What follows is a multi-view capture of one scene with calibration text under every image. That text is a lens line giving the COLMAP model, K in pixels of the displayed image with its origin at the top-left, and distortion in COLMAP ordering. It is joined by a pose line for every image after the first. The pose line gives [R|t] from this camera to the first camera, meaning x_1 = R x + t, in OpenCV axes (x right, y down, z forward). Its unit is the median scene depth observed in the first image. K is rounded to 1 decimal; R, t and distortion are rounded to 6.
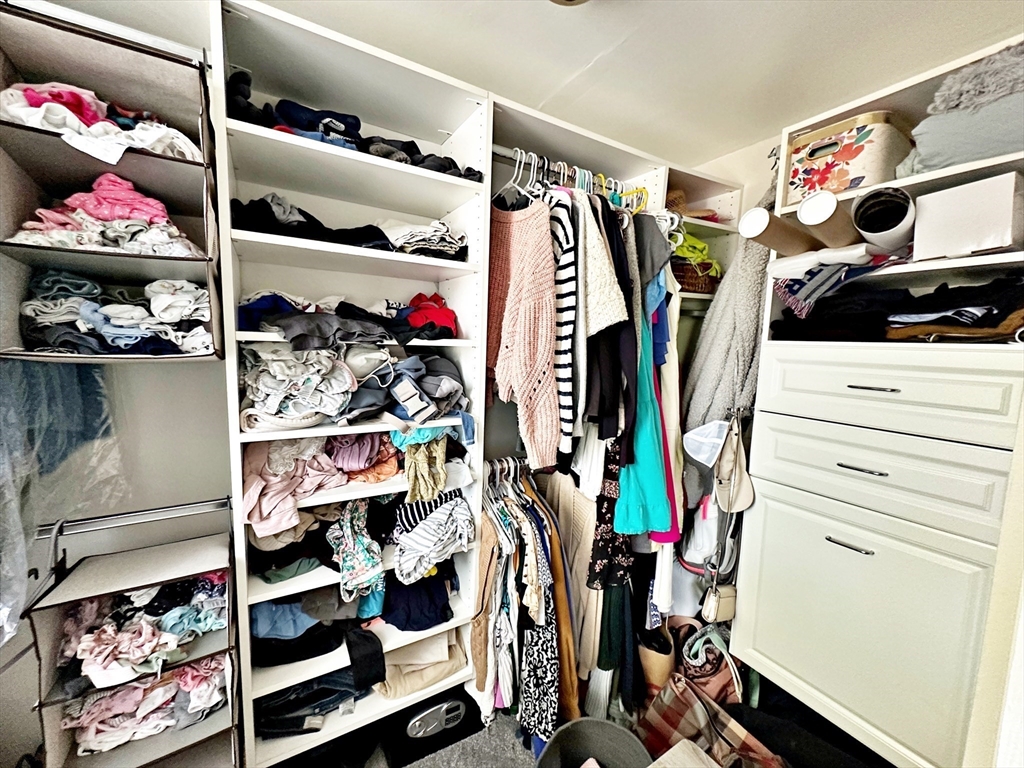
lens RADIAL K [[411.1, 0, 513.4], [0, 411.1, 385.0], [0, 0, 1]] dist [-0.002359, 0.000406]
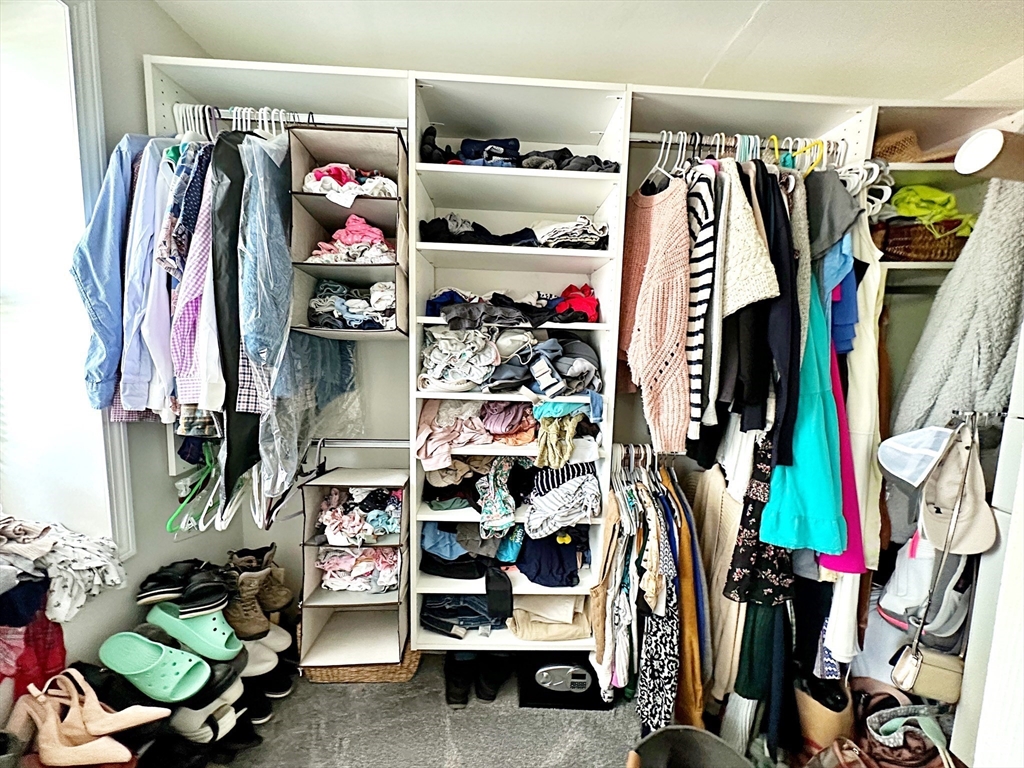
lens RADIAL K [[411.1, 0, 513.4], [0, 411.1, 385.0], [0, 0, 1]] dist [-0.002359, 0.000406]
pose [[0.873084, 0.047696, -0.485231, 0.219687], [-0.055031, 0.998484, -0.000872, 0.063552], [0.484454, 0.027464, 0.874386, -0.031311]]
